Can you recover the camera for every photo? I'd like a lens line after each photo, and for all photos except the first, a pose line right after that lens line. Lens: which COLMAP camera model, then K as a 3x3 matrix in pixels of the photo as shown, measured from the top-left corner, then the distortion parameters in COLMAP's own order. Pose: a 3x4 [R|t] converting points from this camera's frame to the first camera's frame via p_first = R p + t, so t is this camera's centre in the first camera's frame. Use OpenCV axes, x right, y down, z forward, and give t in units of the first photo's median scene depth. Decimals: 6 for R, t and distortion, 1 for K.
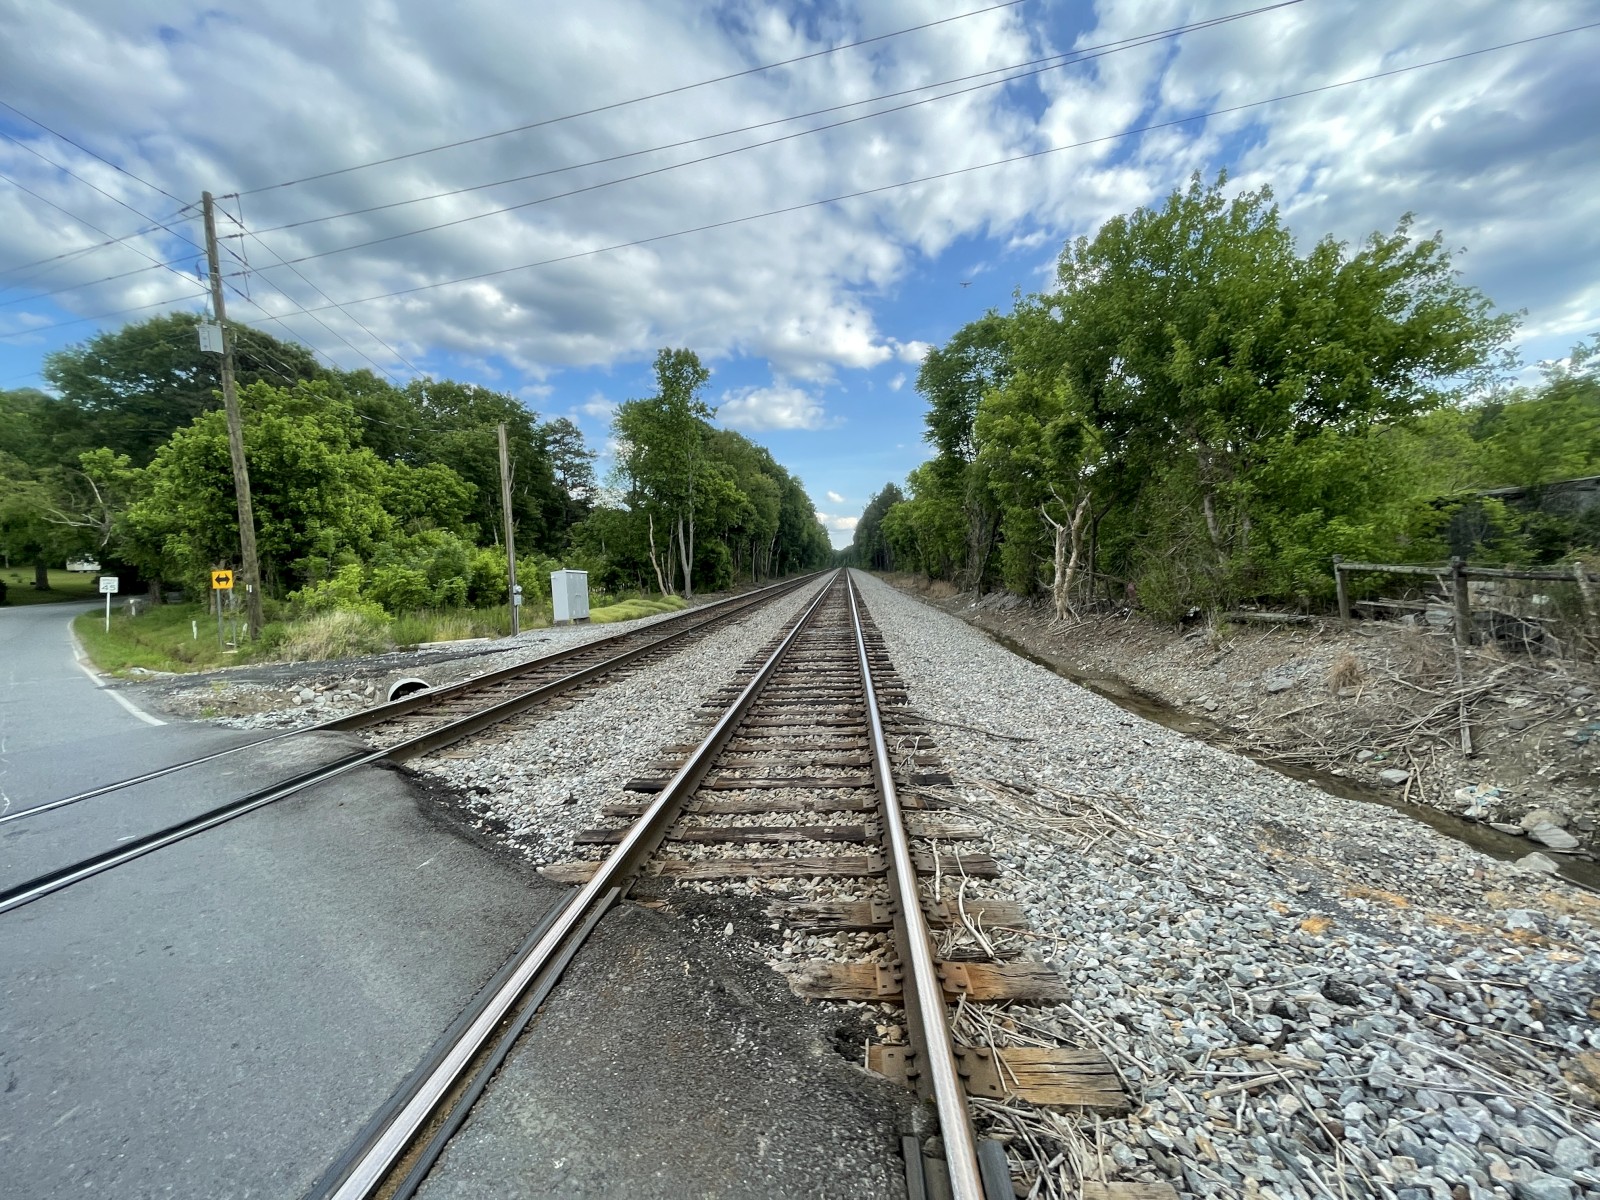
lens RADIAL K [[642.6, 0, 803.9], [0, 642.6, 609.3], [0, 0, 1]] dist [-0.003307, -0.000287]
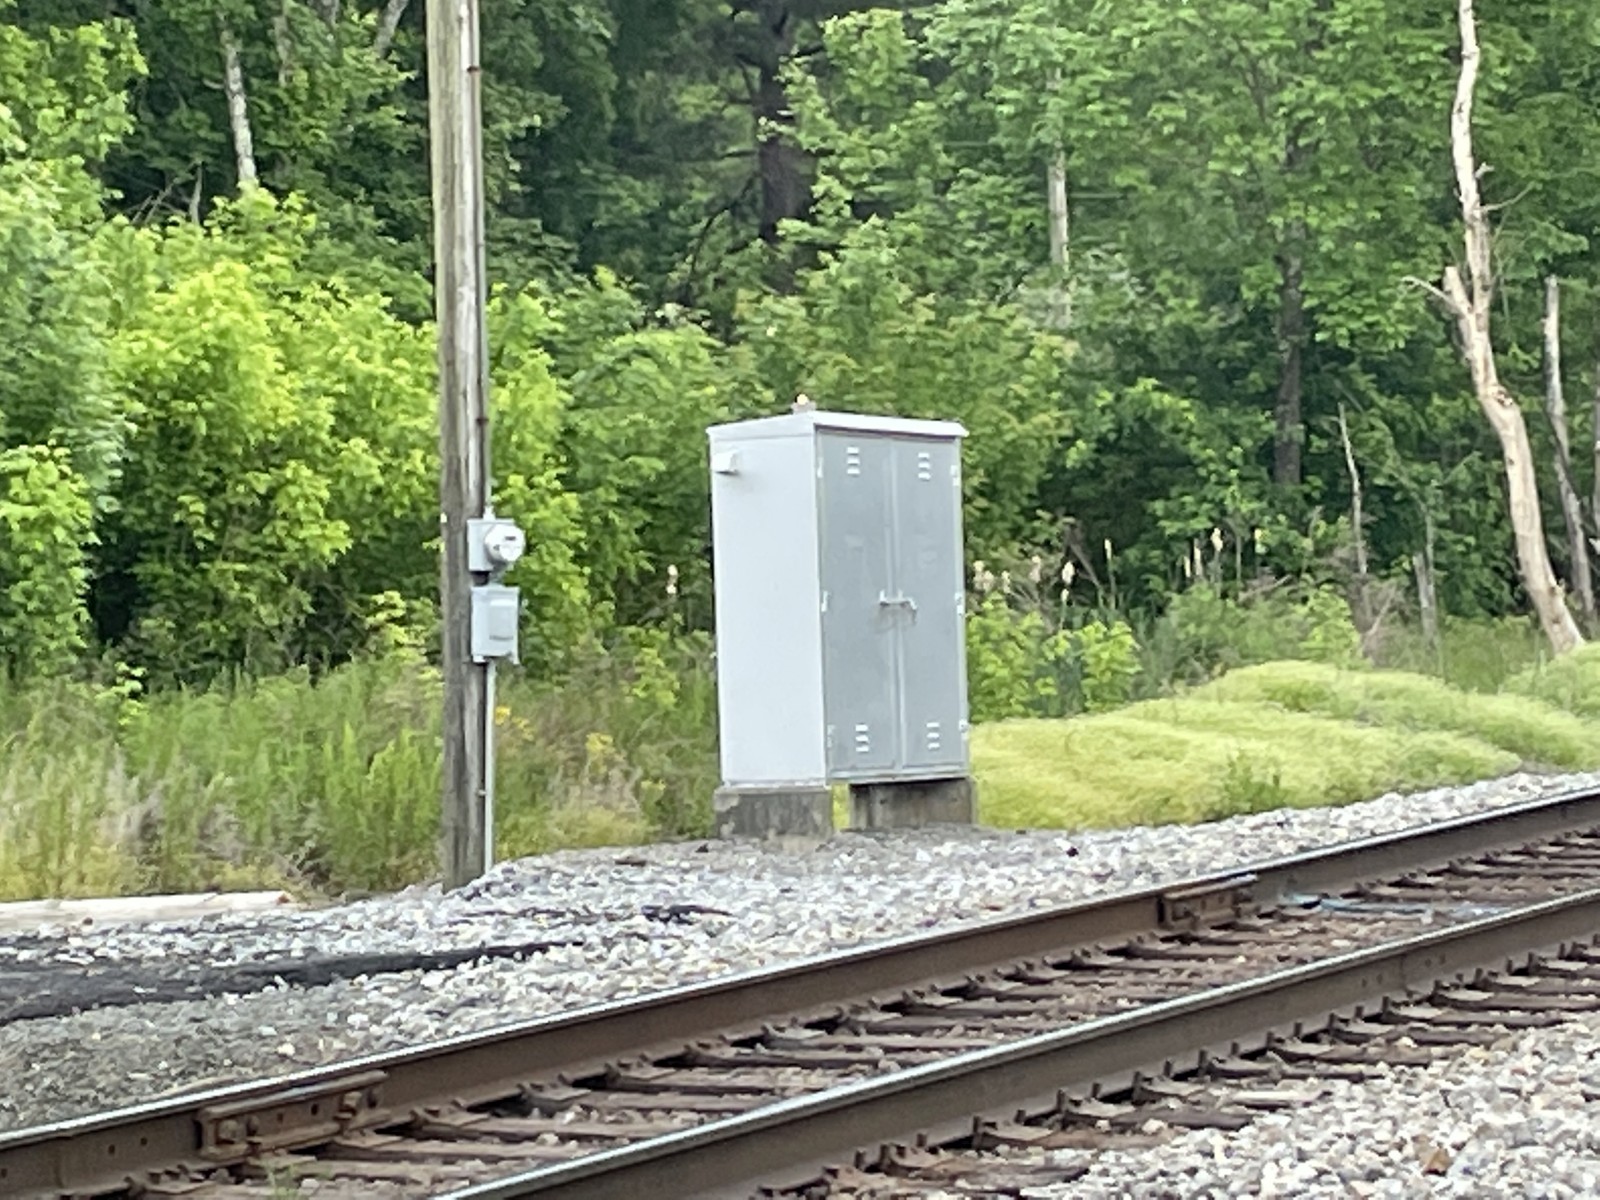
lens RADIAL K [[6181.0, 0, 800.0], [0, 6181.0, 600.0], [0, 0, 1]] dist [0.161081, 0.851014]
pose [[0.943098, 0.028311, -0.331306, 0.040005], [-0.039040, 0.998905, -0.025772, 0.008560], [0.330214, 0.037240, 0.943171, -0.162976]]
